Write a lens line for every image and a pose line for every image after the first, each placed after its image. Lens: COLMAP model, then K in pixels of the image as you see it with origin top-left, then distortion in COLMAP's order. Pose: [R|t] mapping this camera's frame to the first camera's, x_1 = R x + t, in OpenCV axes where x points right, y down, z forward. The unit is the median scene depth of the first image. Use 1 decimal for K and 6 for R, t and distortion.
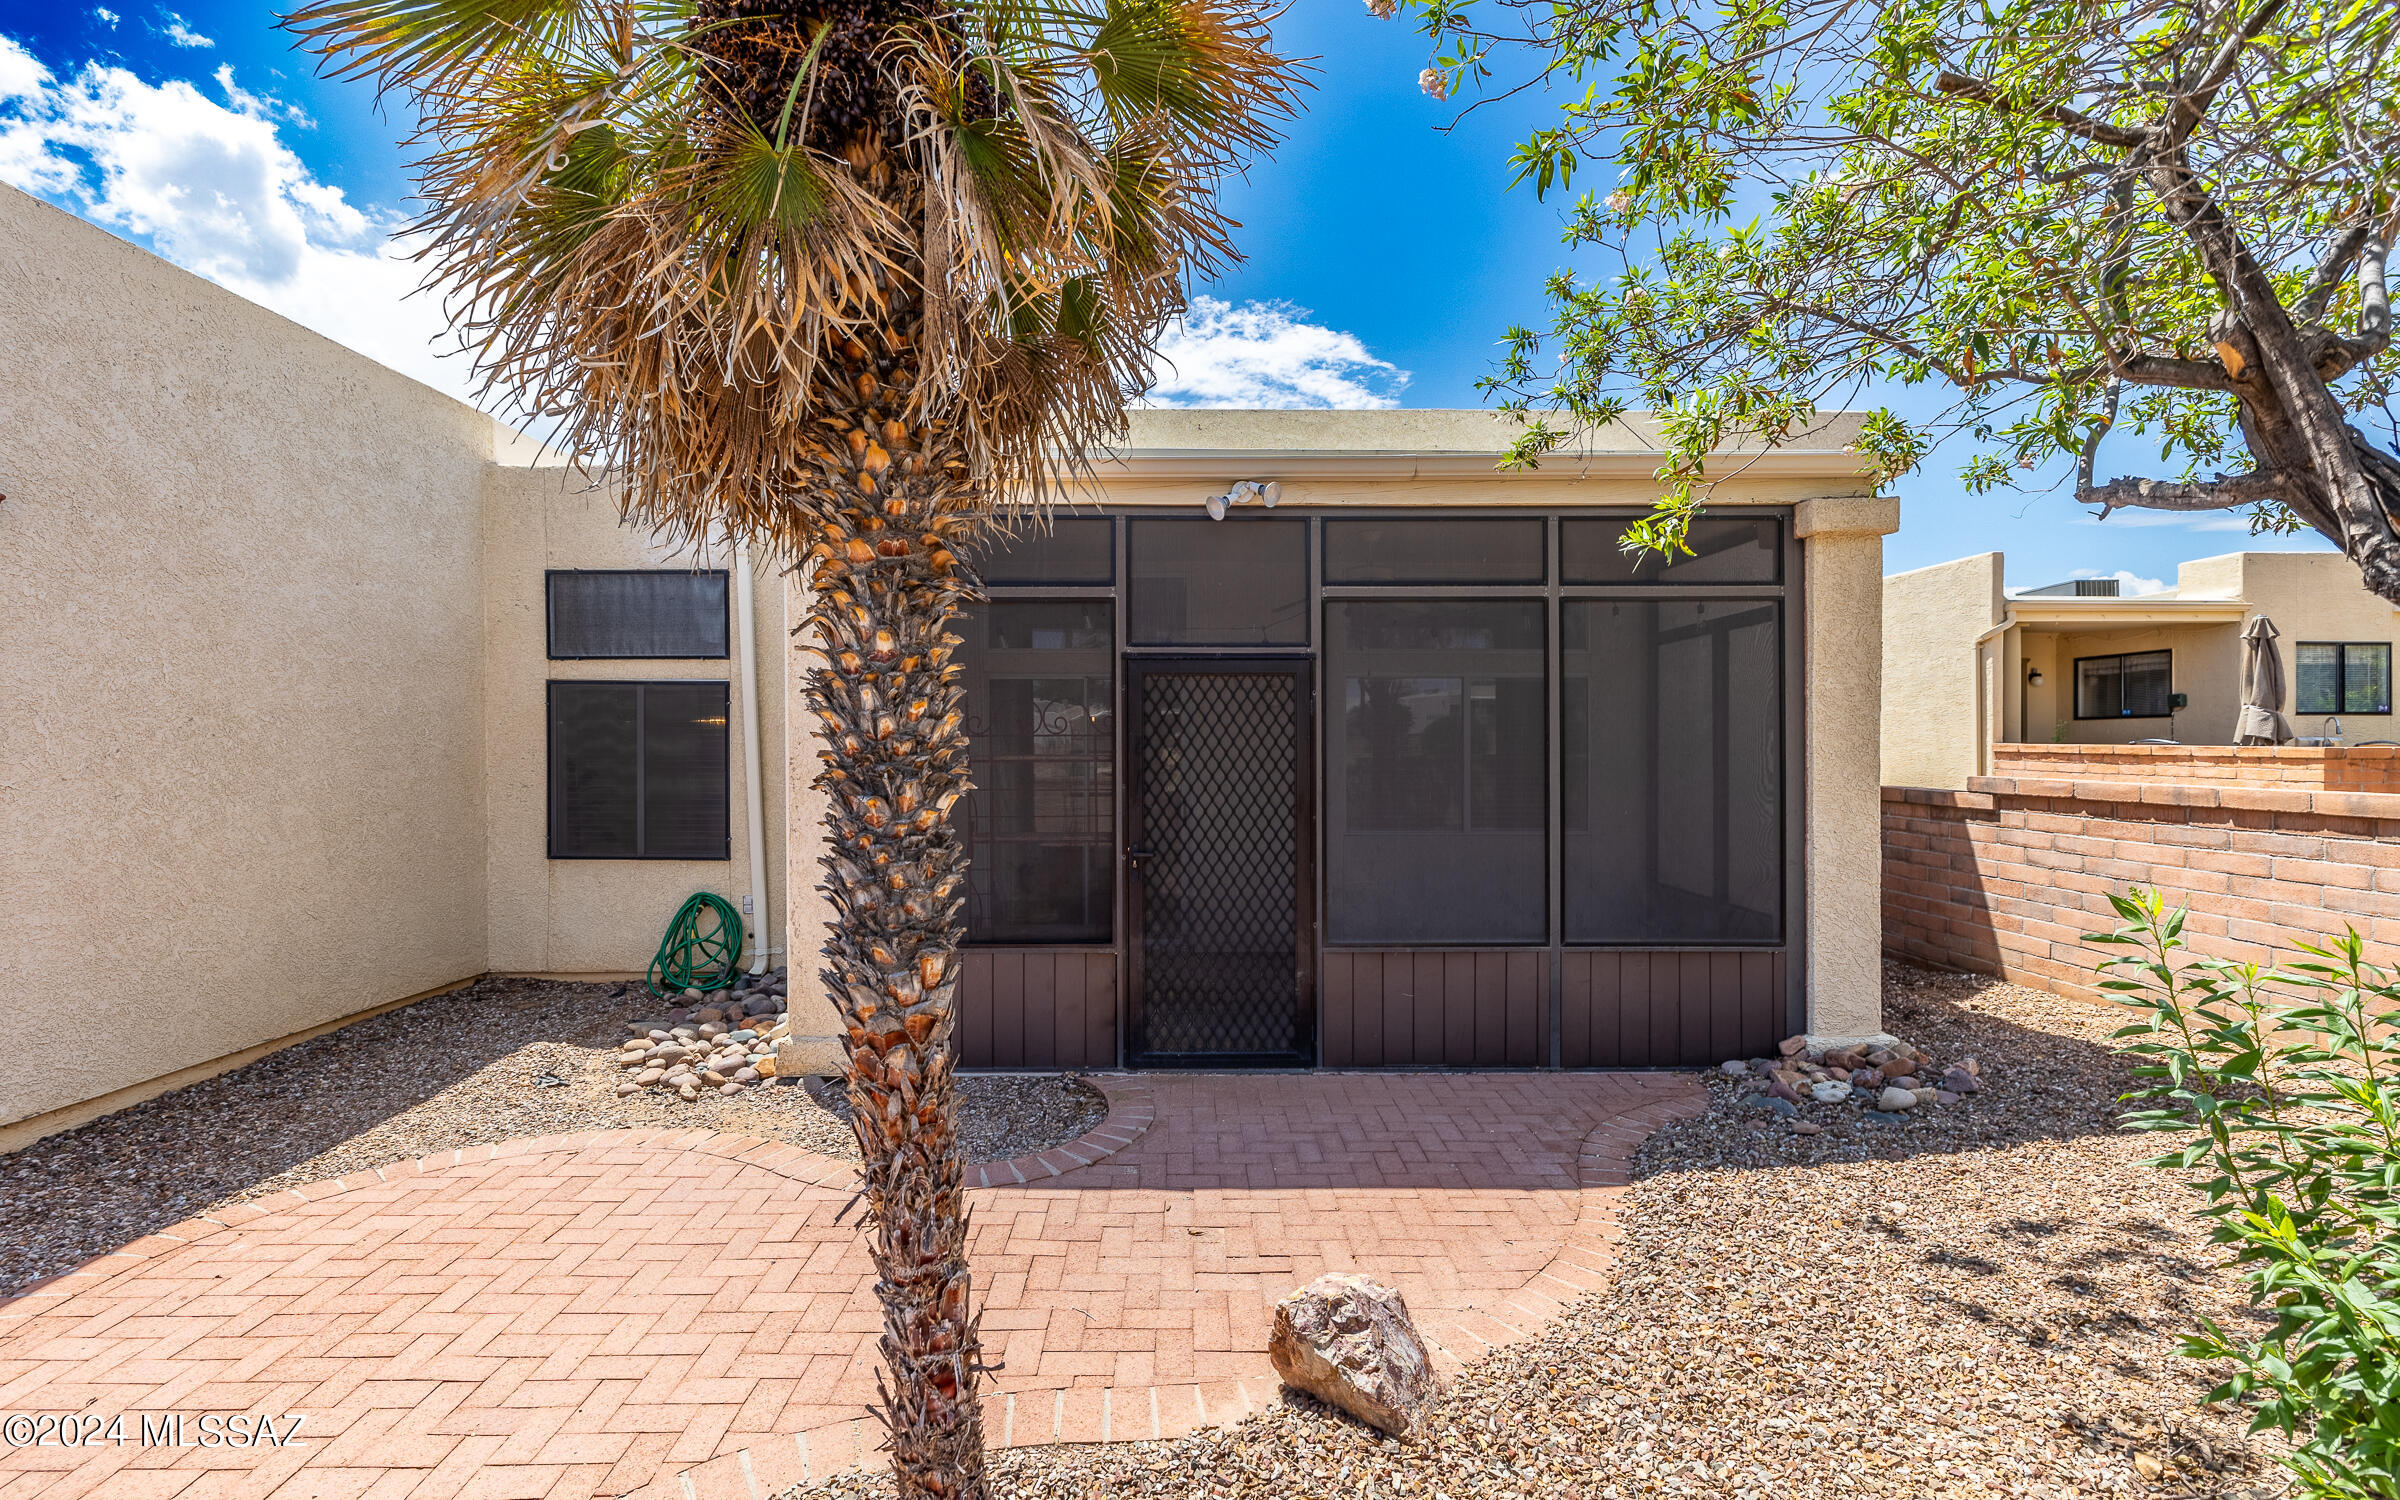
lens RADIAL K [[1117.8, 0, 1200.0], [0, 1117.8, 750.0], [0, 0, 1]] dist [0.000037, 0.000279]
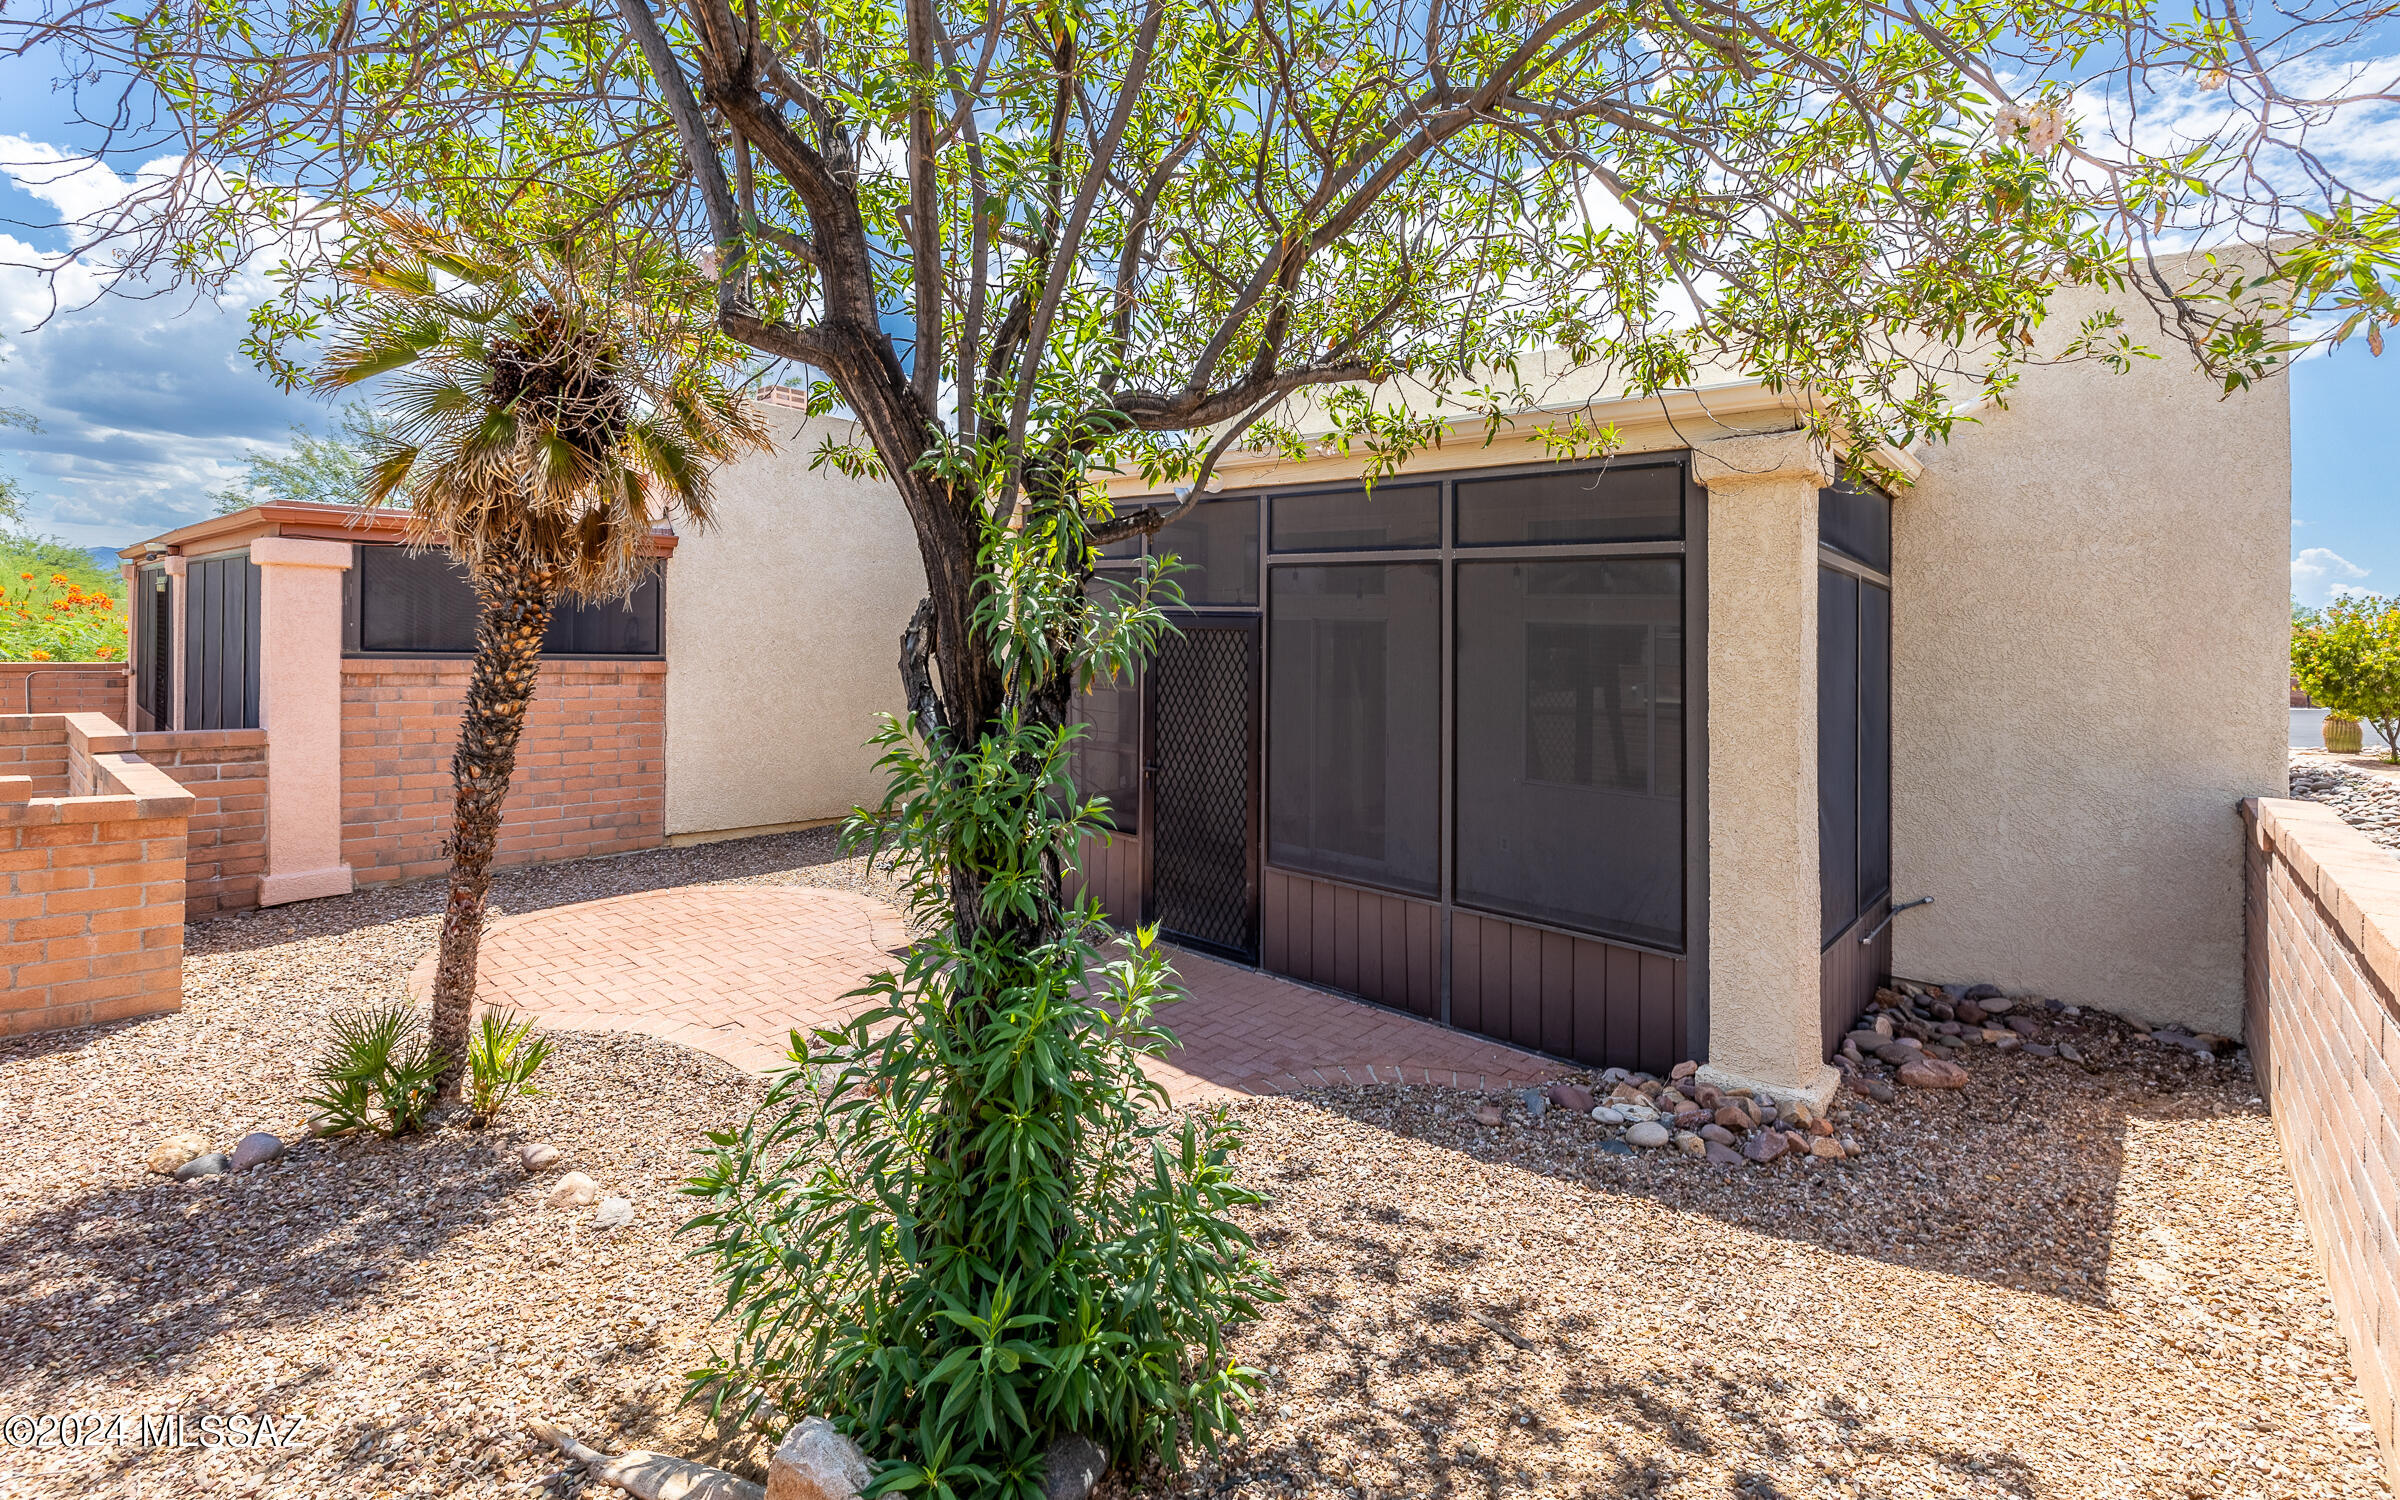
lens RADIAL K [[1082.1, 0, 1175.2], [0, 1082.1, 660.6], [0, 0, 1]] dist [-0.004098, -0.000612]
pose [[0.735390, 0.041476, -0.676374, 0.790280], [-0.058892, 0.998260, -0.002816, -0.026602], [0.675080, 0.041904, 0.736553, 0.104585]]
